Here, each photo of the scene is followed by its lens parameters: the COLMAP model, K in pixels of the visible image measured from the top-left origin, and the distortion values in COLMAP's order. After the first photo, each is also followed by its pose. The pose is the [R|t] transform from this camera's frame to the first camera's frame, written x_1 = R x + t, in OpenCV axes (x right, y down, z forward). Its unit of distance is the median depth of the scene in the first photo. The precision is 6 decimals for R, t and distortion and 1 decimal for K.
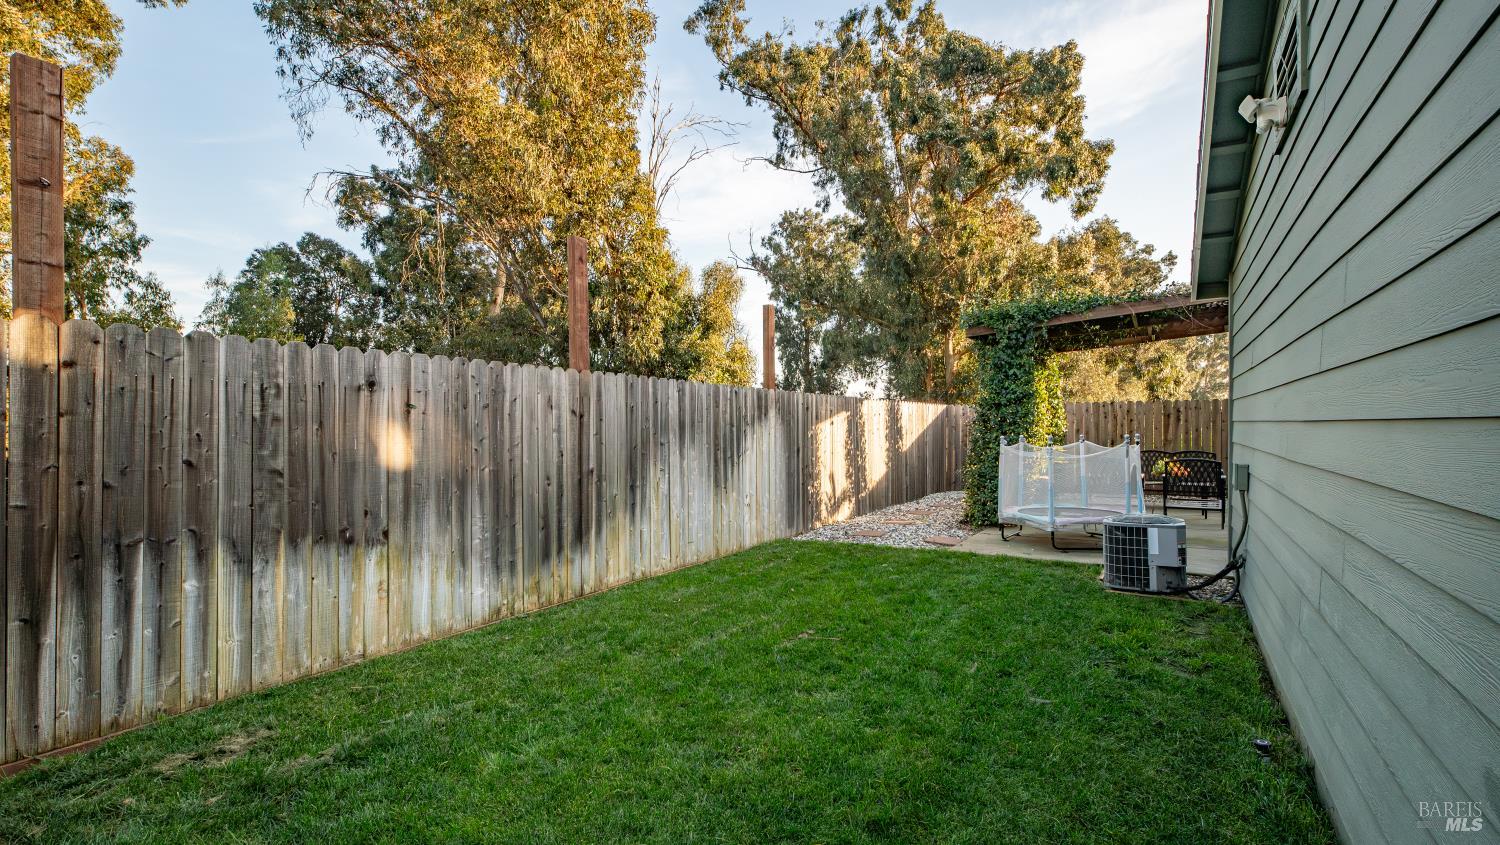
lens RADIAL K [[669.0, 0, 748.0], [0, 669.0, 430.8], [0, 0, 1]] dist [-0.000881, -0.000385]
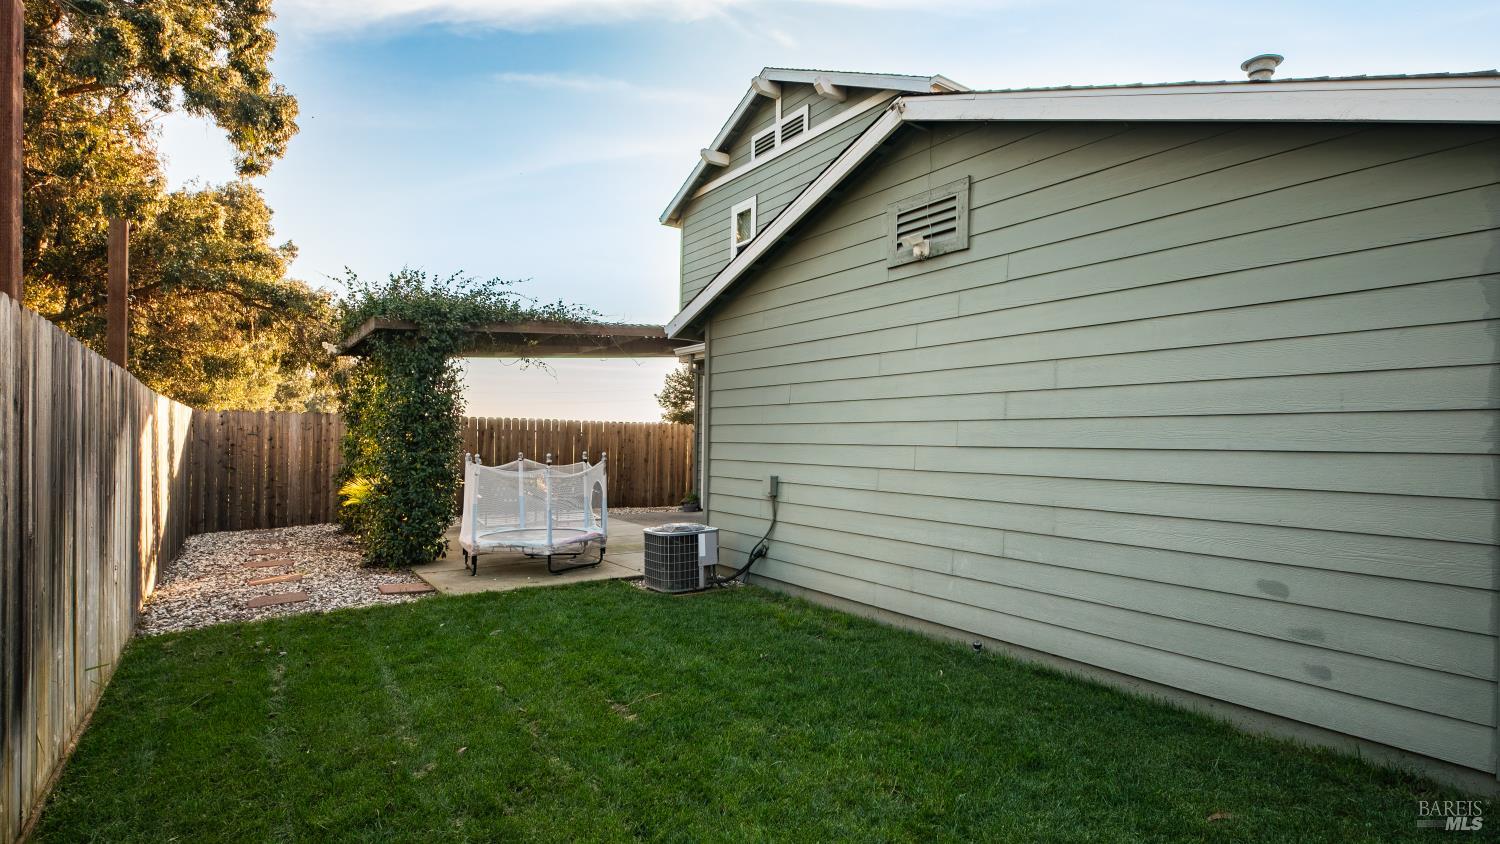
lens RADIAL K [[754.2, 0, 798.1], [0, 754.2, 442.2], [0, 0, 1]] dist [-0.000463, -0.000210]
pose [[0.357356, 0.012552, 0.933884, -0.117772], [-0.006917, 0.999918, -0.010793, 0.000159], [-0.933943, -0.002603, 0.357413, 0.081628]]
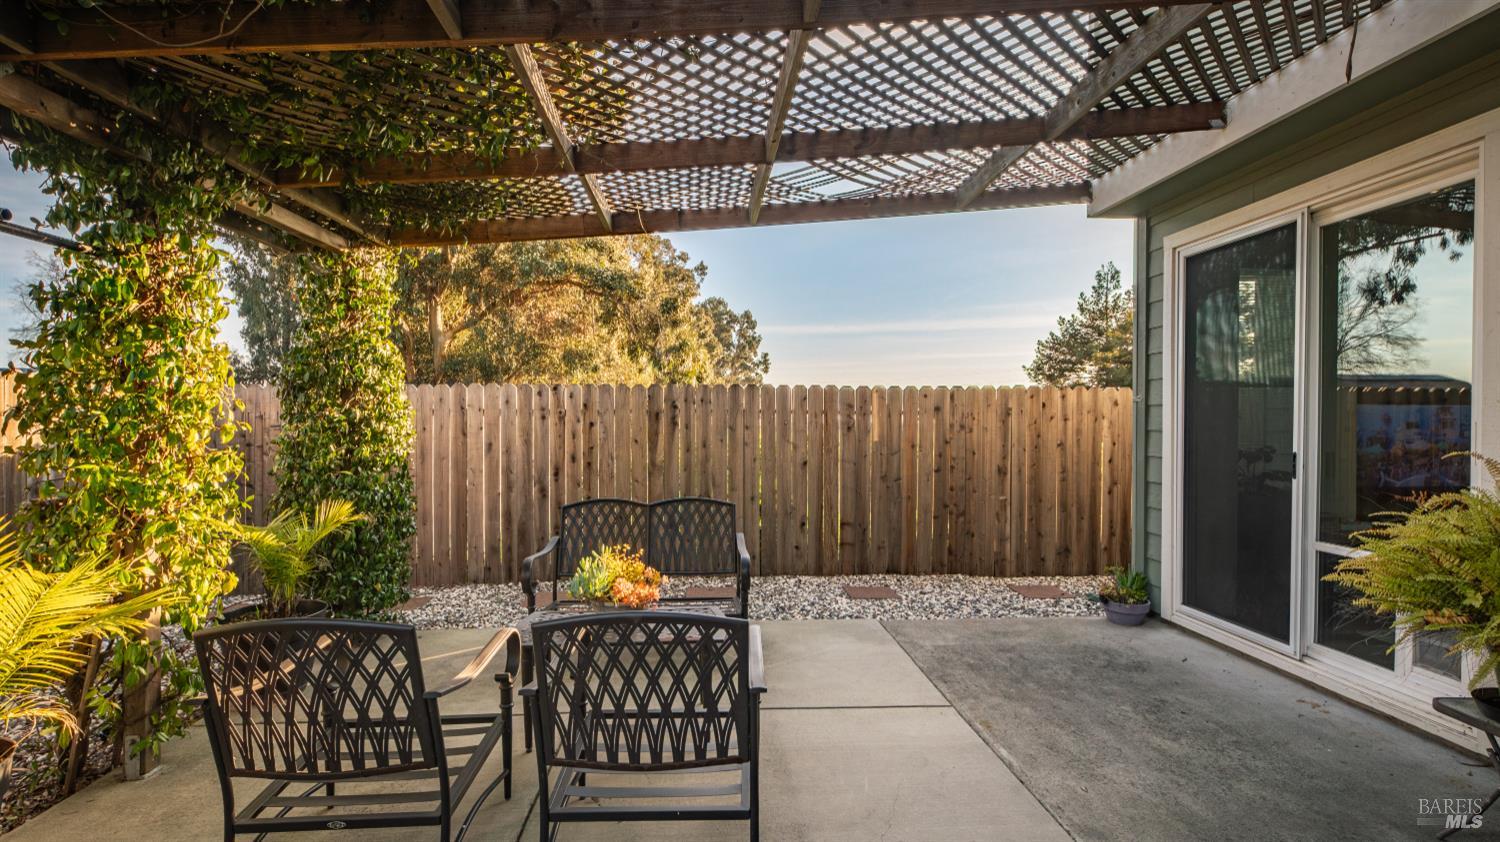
lens RADIAL K [[669.0, 0, 748.0], [0, 669.0, 429.3], [0, 0, 1]] dist [-0.000881, -0.000385]
pose [[0.810231, 0.001579, 0.586108, 0.190806], [-0.000358, 0.999998, -0.002199, -0.005511], [-0.586110, 0.001572, 0.810230, 0.271485]]
